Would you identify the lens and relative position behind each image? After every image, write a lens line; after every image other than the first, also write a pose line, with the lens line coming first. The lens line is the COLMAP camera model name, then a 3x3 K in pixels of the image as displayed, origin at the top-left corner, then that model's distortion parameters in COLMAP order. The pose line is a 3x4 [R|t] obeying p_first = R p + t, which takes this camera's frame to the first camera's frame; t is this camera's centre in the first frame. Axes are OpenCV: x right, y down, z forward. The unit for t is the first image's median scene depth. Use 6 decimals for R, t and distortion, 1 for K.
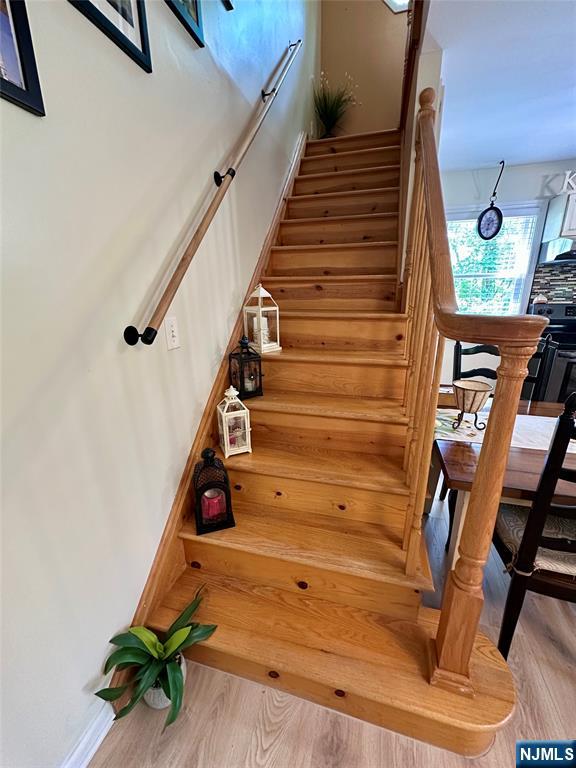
lens RADIAL K [[306.9, 0, 288.5], [0, 306.9, 384.1], [0, 0, 1]] dist [-0.004321, 0.000930]
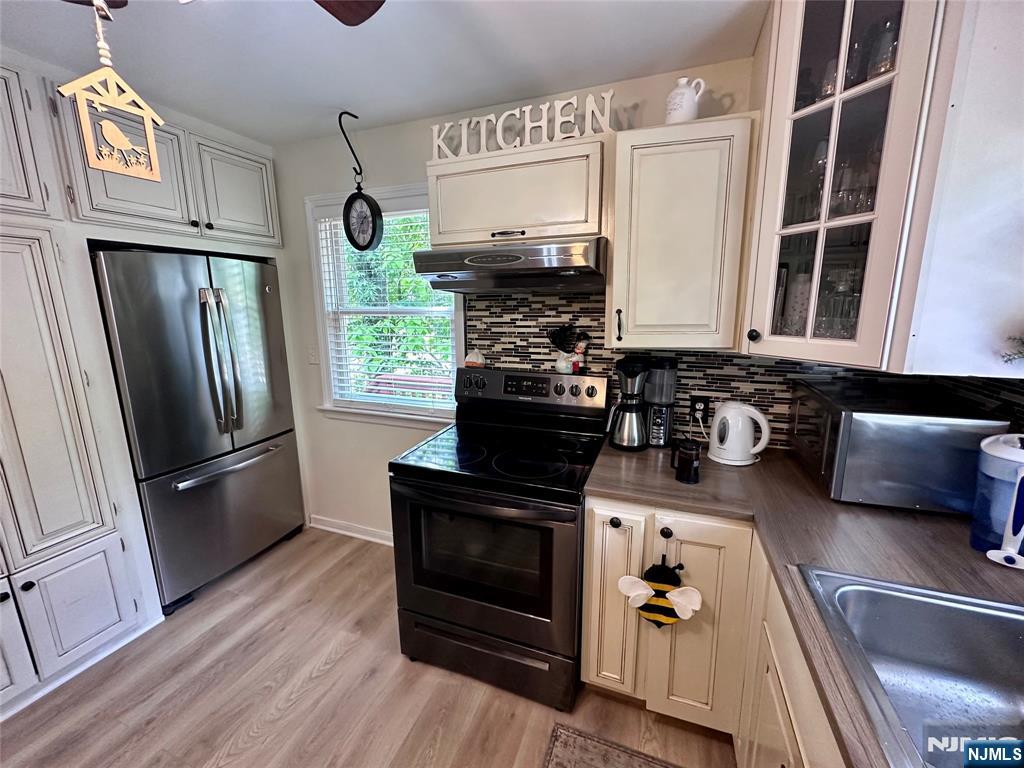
lens RADIAL K [[409.2, 0, 509.8], [0, 409.2, 383.7], [0, 0, 1]] dist [-0.004321, 0.000930]
pose [[0.996038, 0.031243, -0.083260, 0.978584], [-0.039402, 0.994384, -0.098221, -0.173458], [0.079724, 0.101113, 0.991676, 0.321209]]
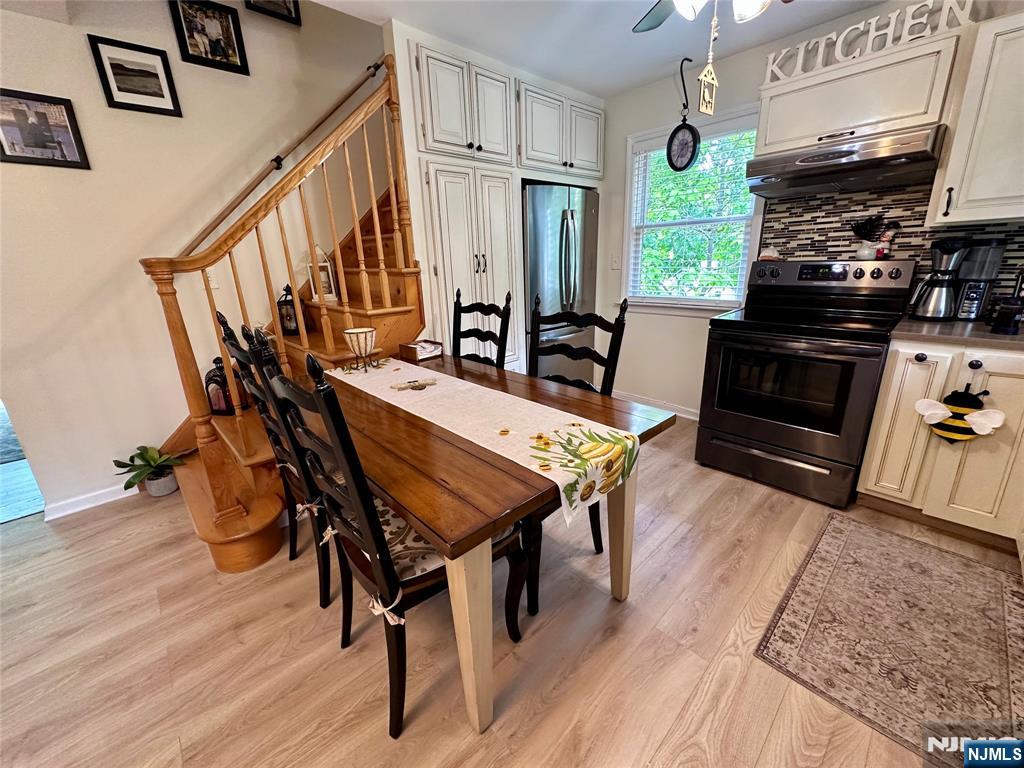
lens RADIAL K [[409.2, 0, 510.8], [0, 409.2, 383.3], [0, 0, 1]] dist [-0.004321, 0.000930]
pose [[0.858881, 0.139554, -0.492797, 0.847693], [-0.130913, 0.990019, 0.052197, 0.018709], [0.495162, 0.019683, 0.868577, -0.009168]]
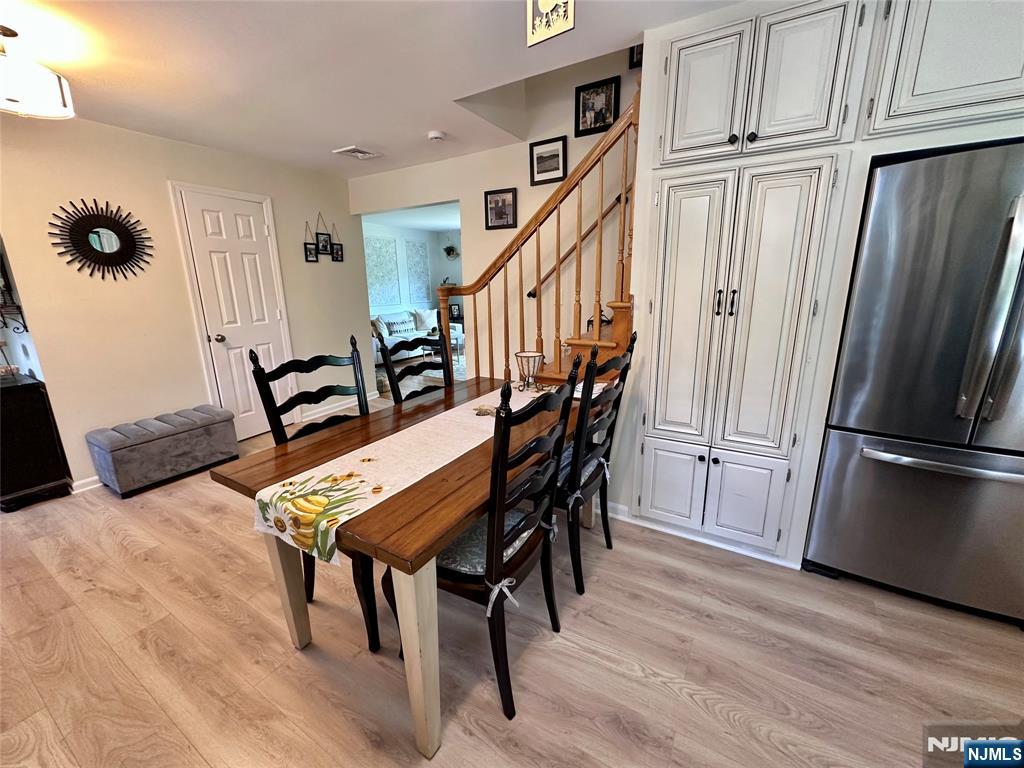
lens RADIAL K [[409.2, 0, 512.8], [0, 409.2, 383.5], [0, 0, 1]] dist [-0.004321, 0.000930]
pose [[-0.258030, 0.255043, -0.931866, 1.017190], [-0.265789, 0.908572, 0.322263, -0.189140], [0.928858, 0.330833, -0.166652, 0.575270]]
